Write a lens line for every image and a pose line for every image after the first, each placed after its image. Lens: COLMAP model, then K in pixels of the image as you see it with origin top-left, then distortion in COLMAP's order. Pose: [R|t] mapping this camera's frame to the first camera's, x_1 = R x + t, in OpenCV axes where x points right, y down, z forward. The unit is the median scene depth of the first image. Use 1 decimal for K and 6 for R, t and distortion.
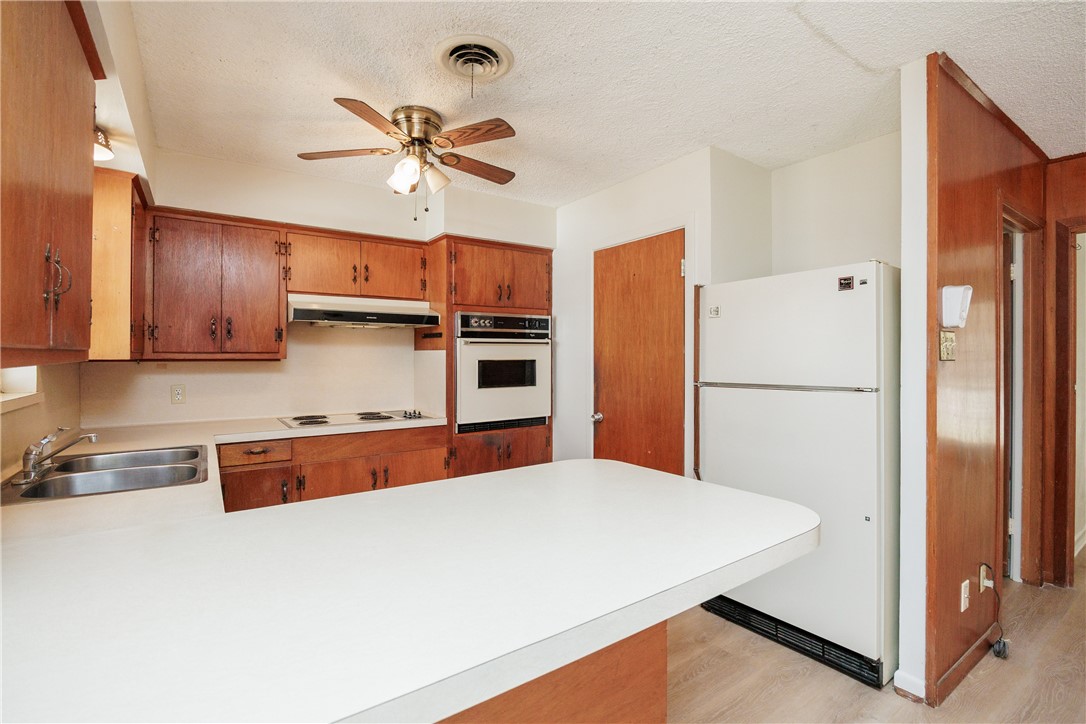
lens RADIAL K [[487.9, 0, 543.0], [0, 487.9, 362.0], [0, 0, 1]] dist [-0.014504, 0.000330]
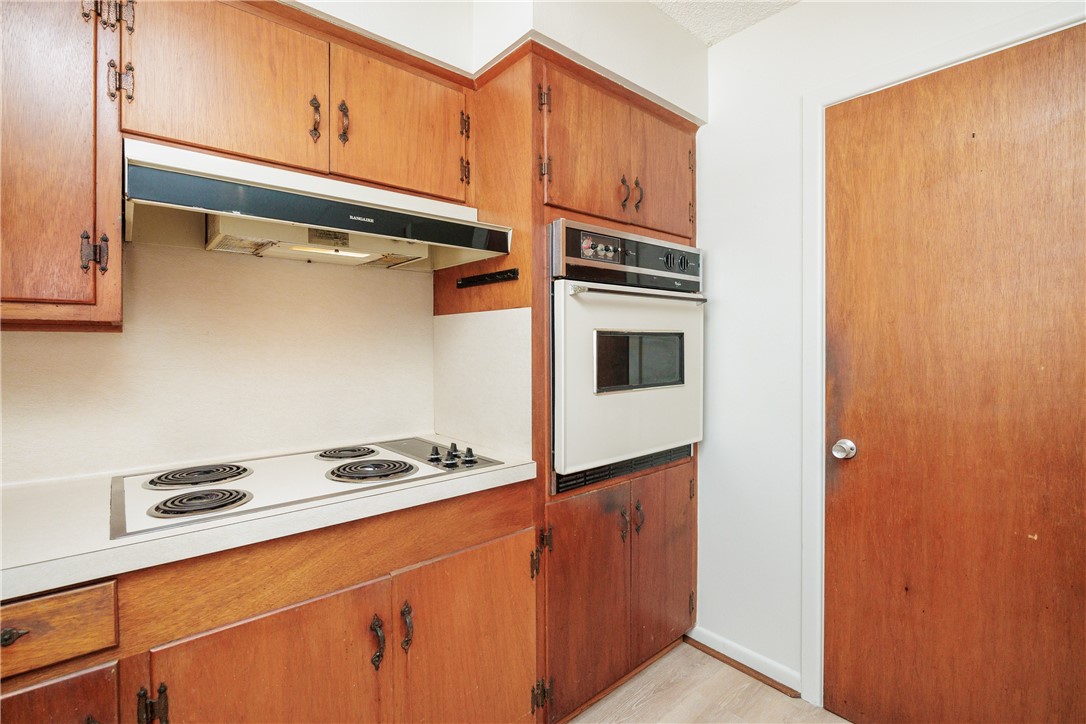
lens RADIAL K [[491.5, 0, 543.3], [0, 491.5, 350.0], [0, 0, 1]] dist [-0.013809, 0.000180]
pose [[0.994019, -0.006111, 0.109032, -0.236903], [0.006290, 0.999979, -0.001298, 0.014921], [-0.109022, 0.001977, 0.994037, 0.559024]]
